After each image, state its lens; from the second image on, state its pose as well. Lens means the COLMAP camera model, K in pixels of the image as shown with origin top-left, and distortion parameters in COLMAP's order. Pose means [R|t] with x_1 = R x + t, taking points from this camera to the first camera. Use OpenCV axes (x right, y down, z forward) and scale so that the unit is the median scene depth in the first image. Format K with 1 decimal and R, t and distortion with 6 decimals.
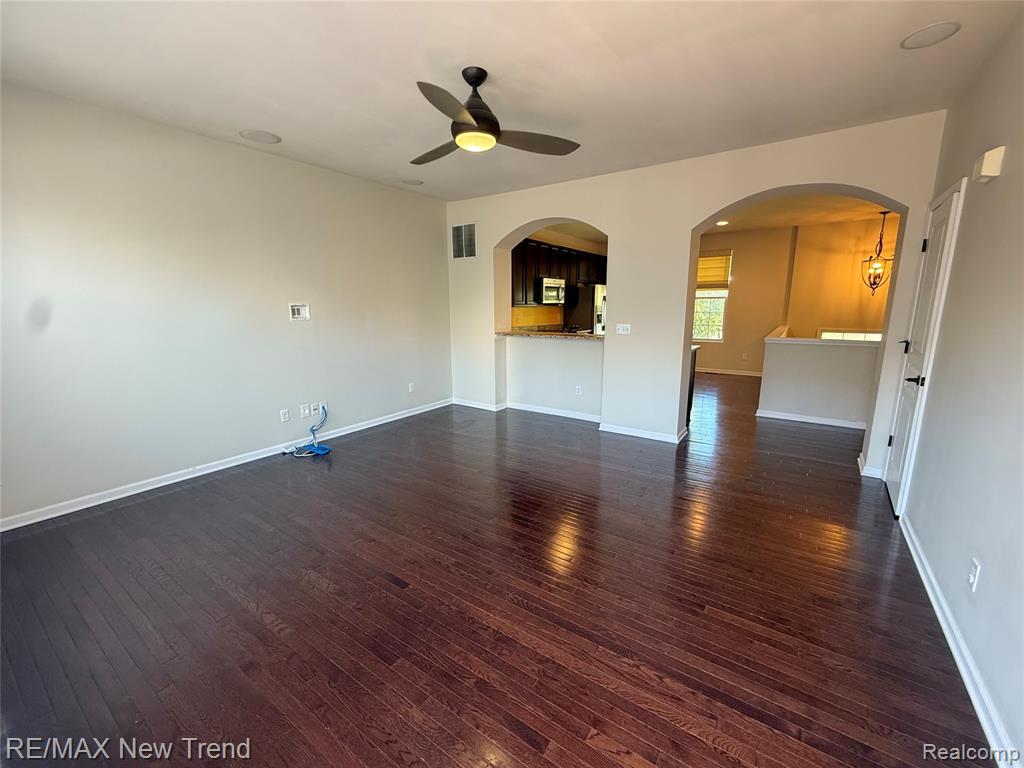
lens RADIAL K [[417.9, 0, 512.0], [0, 417.9, 384.0], [0, 0, 1]] dist [-0.000872, 0.000002]
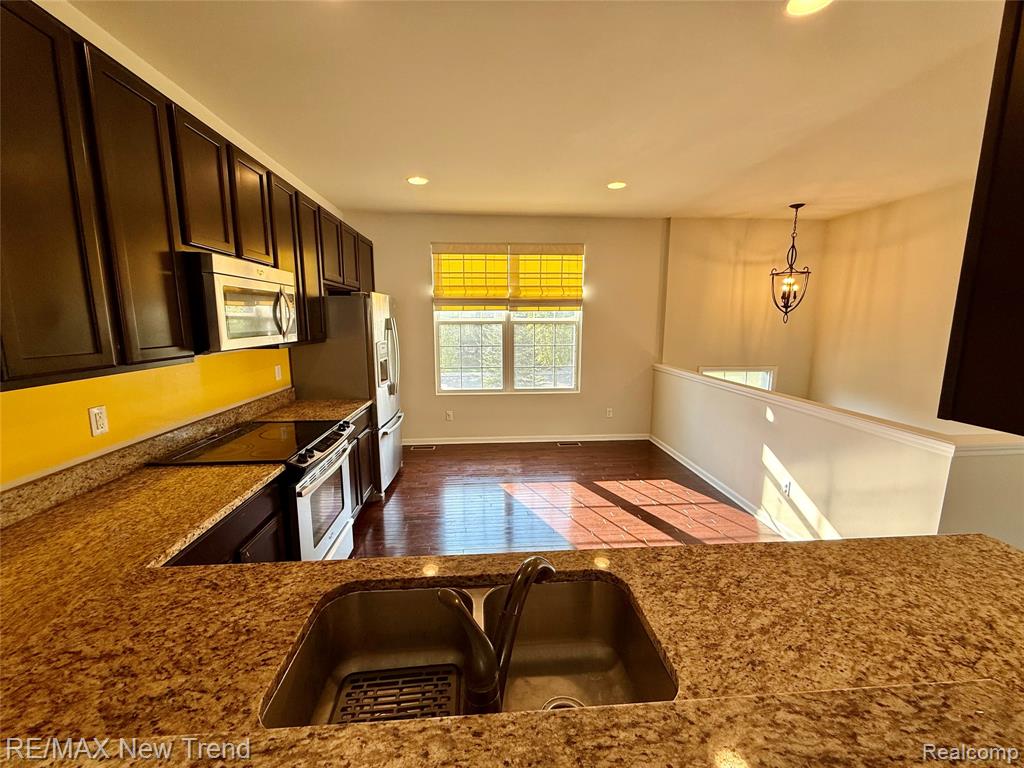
lens RADIAL K [[407.8, 0, 512.0], [0, 407.8, 384.0], [0, 0, 1]] dist [-0.008408, -0.000045]
pose [[0.780086, -0.093323, 0.618673, 0.055683], [0.118476, 0.992957, 0.000396, -0.145189], [-0.614352, 0.072989, 0.785649, 0.668875]]
